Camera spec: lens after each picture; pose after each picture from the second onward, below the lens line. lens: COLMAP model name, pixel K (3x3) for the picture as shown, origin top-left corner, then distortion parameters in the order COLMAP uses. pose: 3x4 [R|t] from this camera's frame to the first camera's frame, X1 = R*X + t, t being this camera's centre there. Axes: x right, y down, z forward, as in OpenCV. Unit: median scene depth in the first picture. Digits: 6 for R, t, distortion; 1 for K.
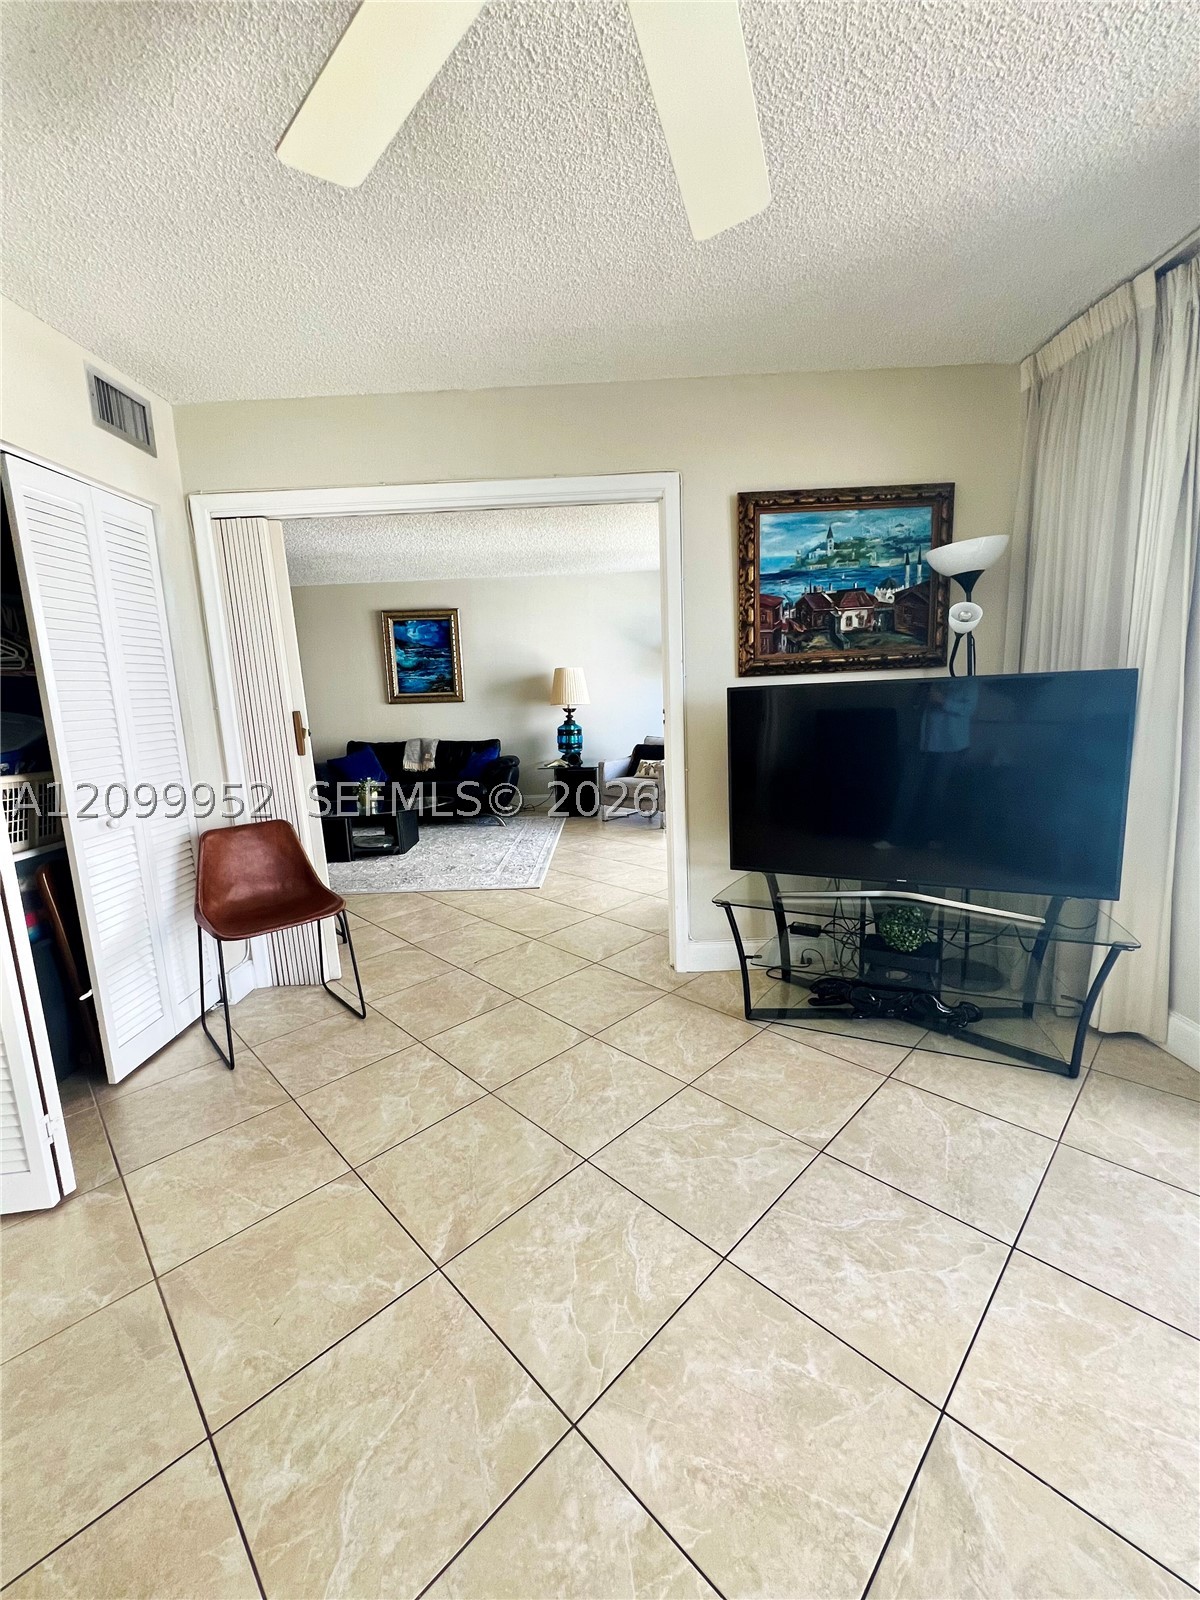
lens RADIAL K [[640.6, 0, 608.9], [0, 640.6, 796.6], [0, 0, 1]] dist [-0.001411, 0.000244]
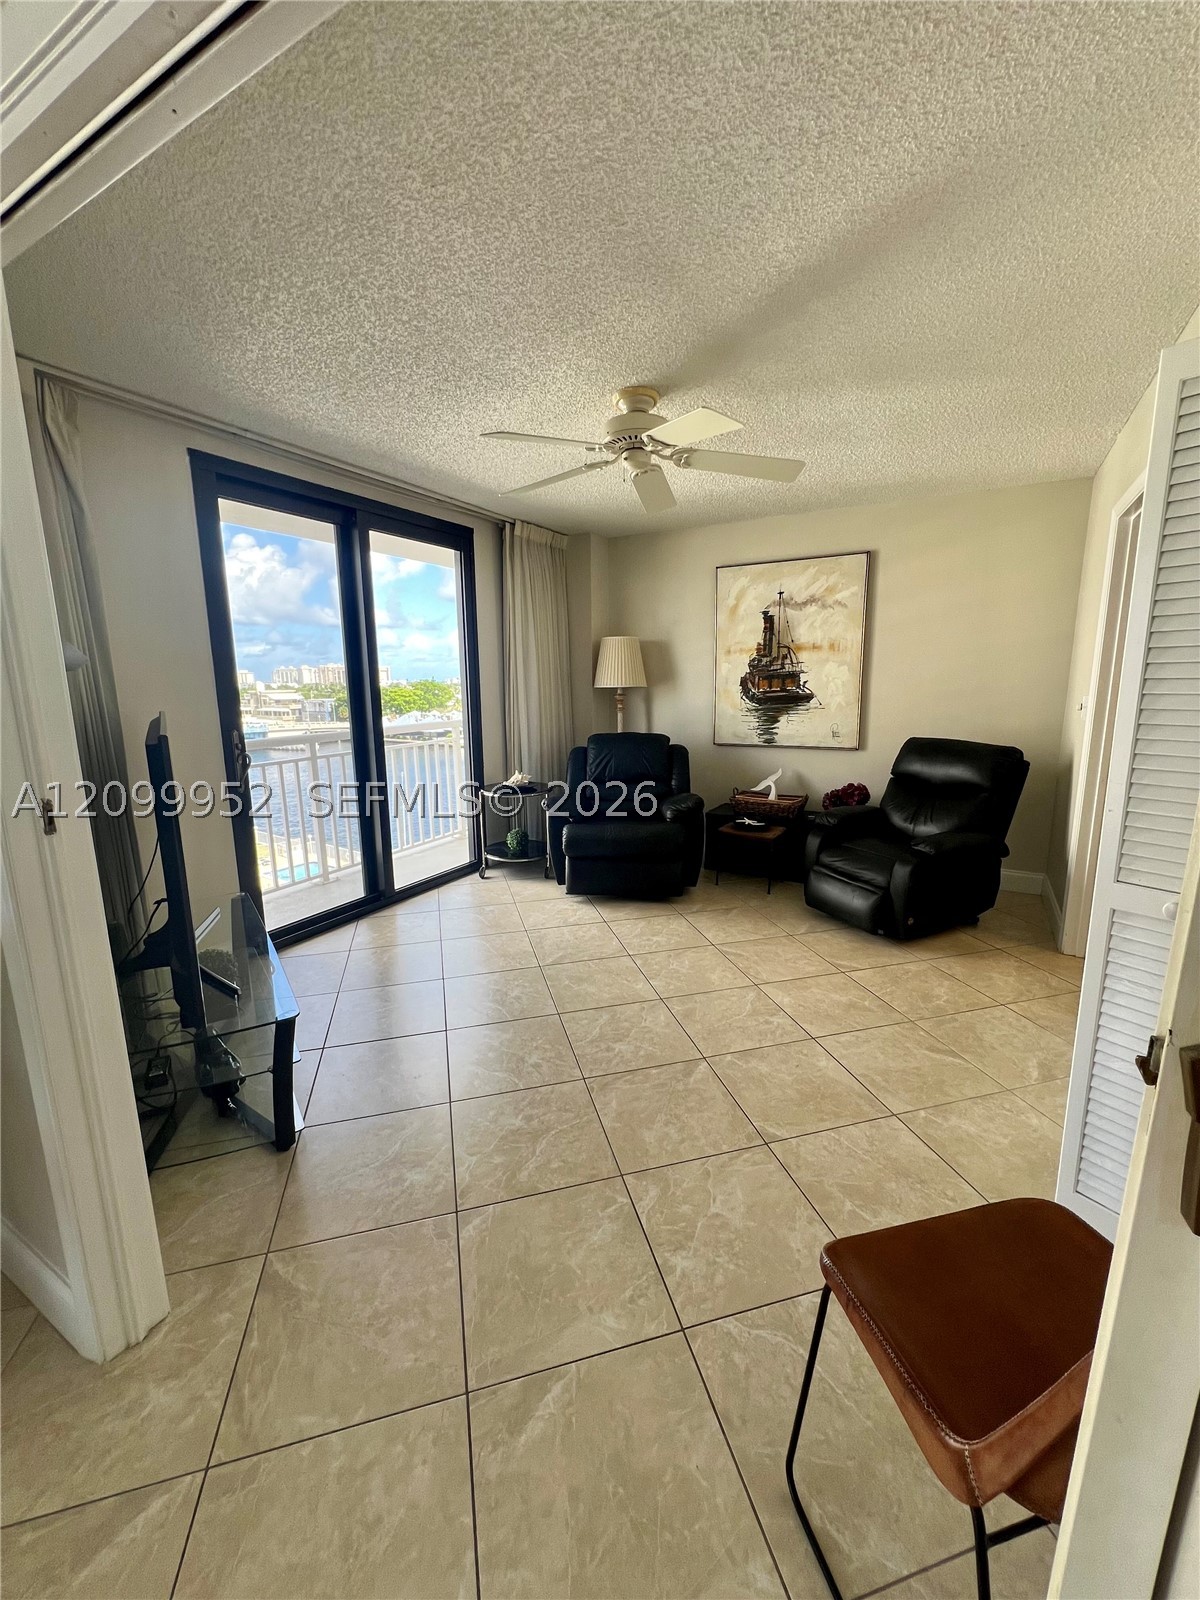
lens RADIAL K [[640.6, 0, 605.5], [0, 640.6, 796.9], [0, 0, 1]] dist [-0.001411, 0.000244]
pose [[-0.866944, -0.042711, 0.496572, -0.178388], [0.126745, 0.944675, 0.302531, -0.089316], [-0.482020, 0.325215, -0.813567, 0.480332]]
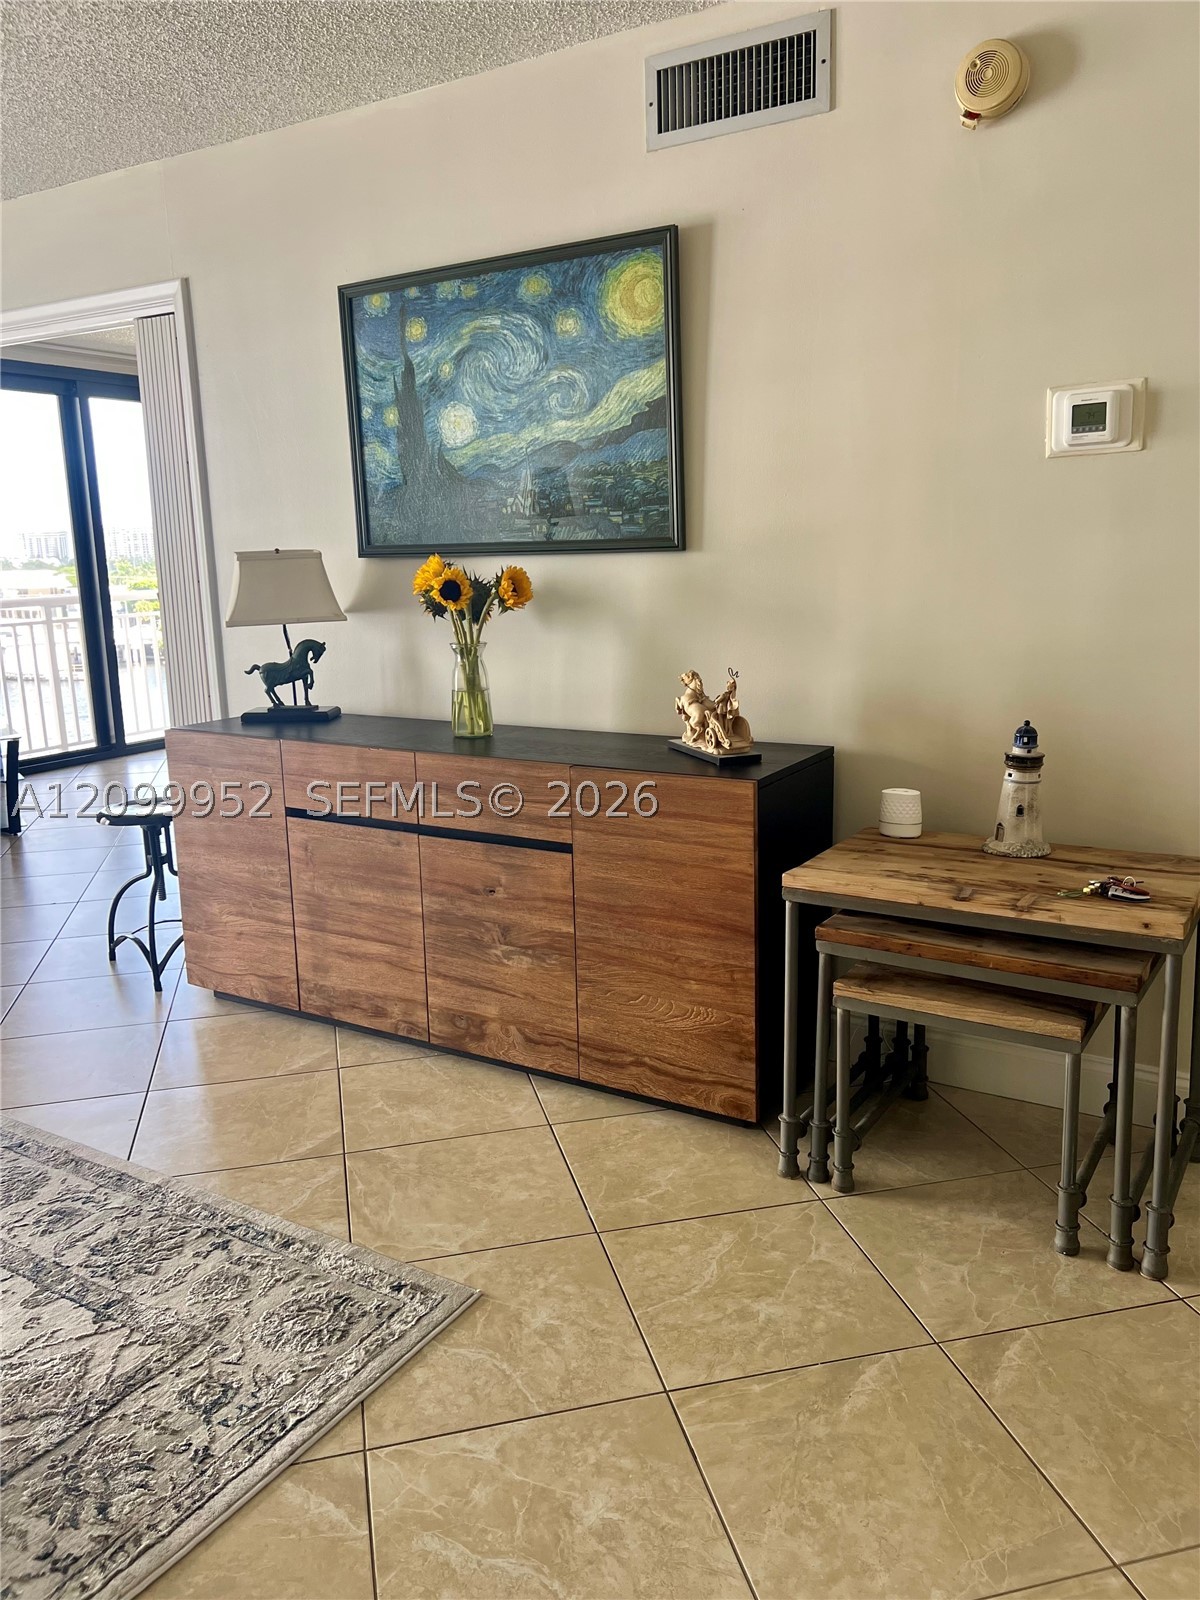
lens RADIAL K [[1208.5, 0, 597.0], [0, 1208.5, 791.6], [0, 0, 1]] dist [0.043028, -0.037102]
pose [[-0.848935, -0.046844, 0.526417, -0.712929], [0.144331, 0.937651, 0.316195, -0.111827], [-0.508407, 0.344407, -0.789244, 0.823485]]
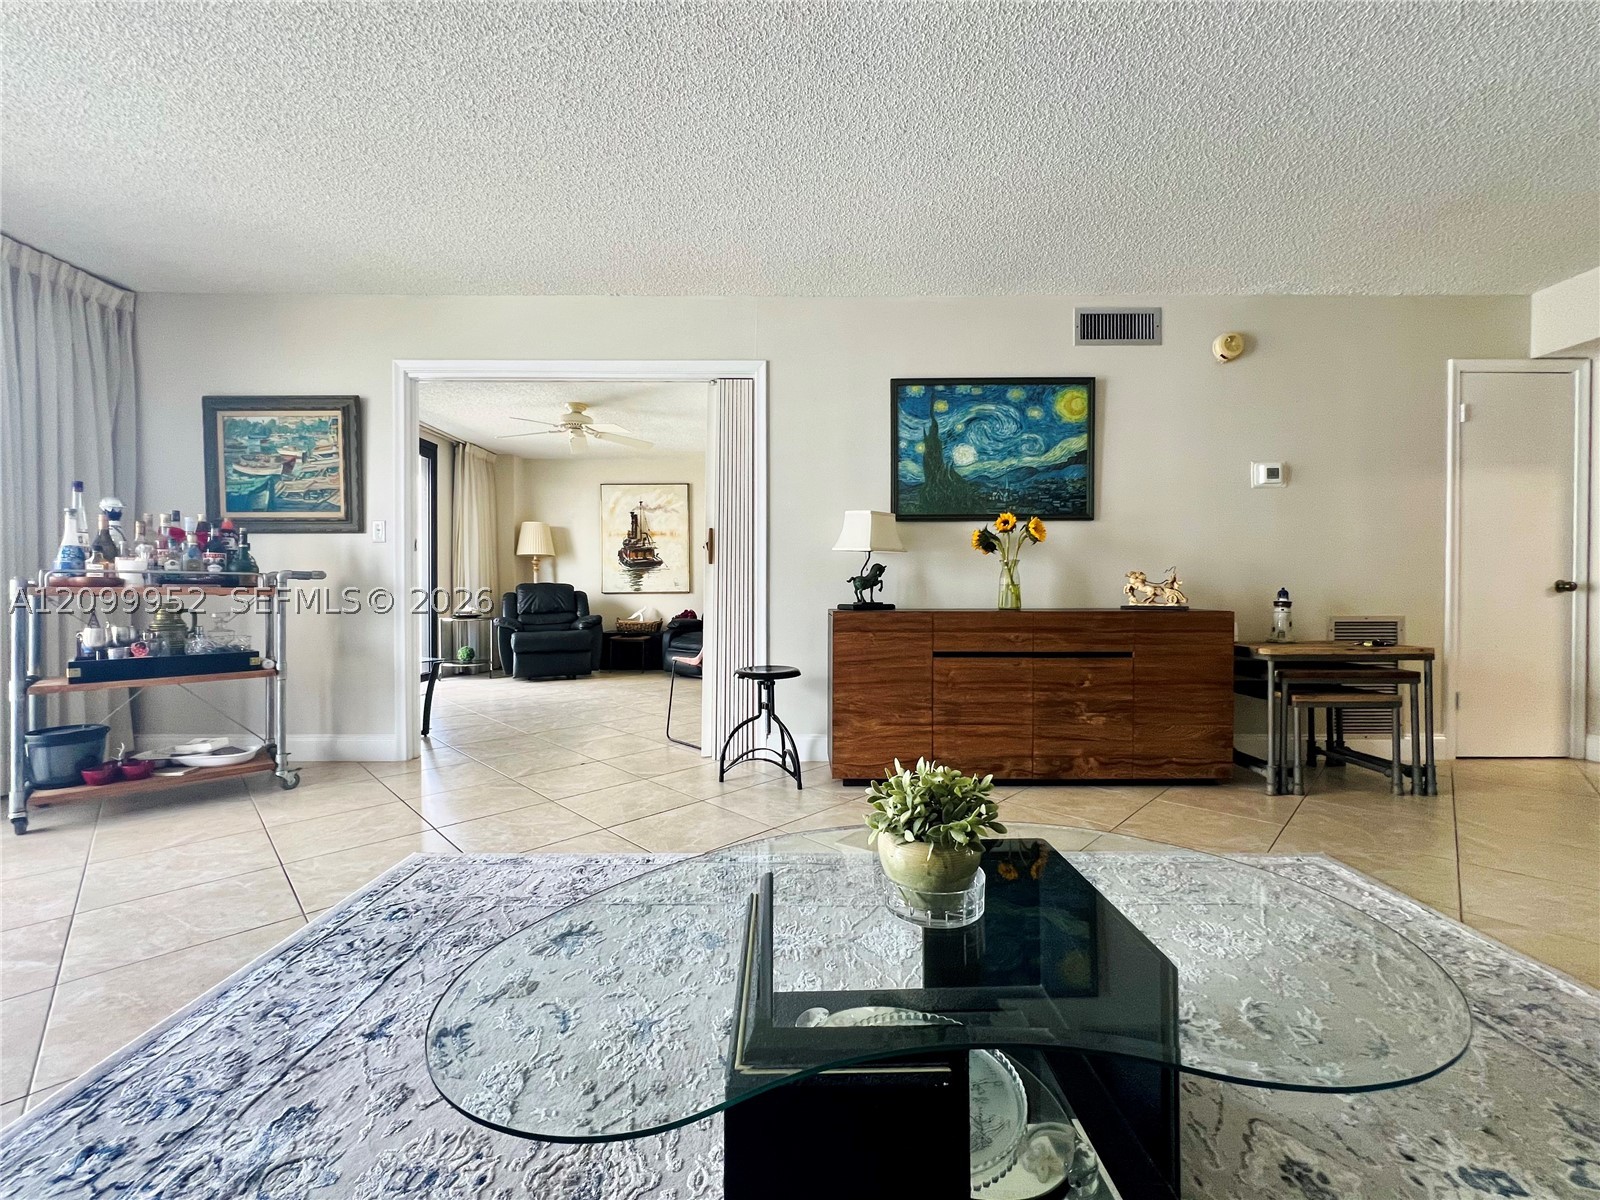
lens RADIAL K [[640.6, 0, 796.0], [0, 640.6, 595.6], [0, 0, 1]] dist [-0.001411, 0.000244]
pose [[-0.999175, 0.040499, 0.003187, -0.267668], [0.040437, 0.983999, 0.173527, -0.087808], [0.003892, 0.173513, -0.984824, 0.926390]]
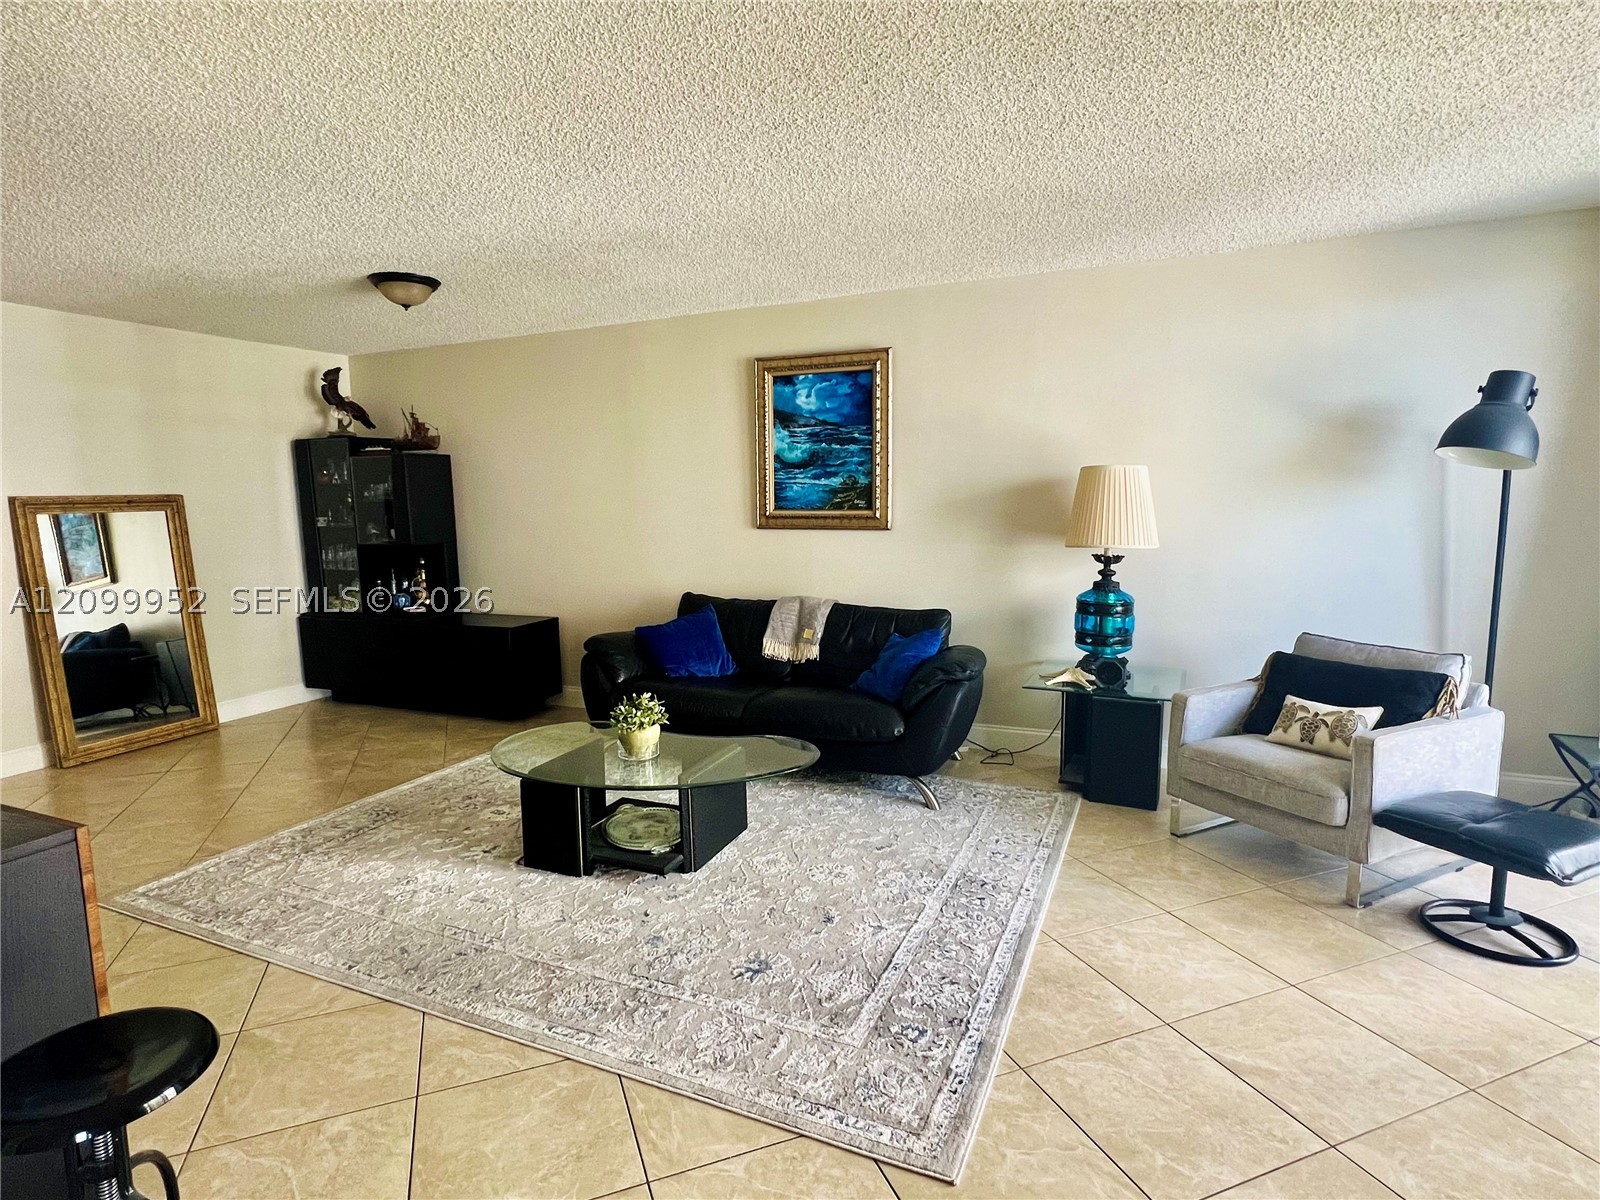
lens RADIAL K [[845.6, 0, 791.6], [0, 845.6, 594.8], [0, 0, 1]] dist [-0.003156, 0.001092]
pose [[0.912524, 0.069499, -0.403077, -0.023120], [-0.086049, 0.996024, -0.023071, -0.076533], [0.399870, 0.055738, 0.914875, 0.367033]]
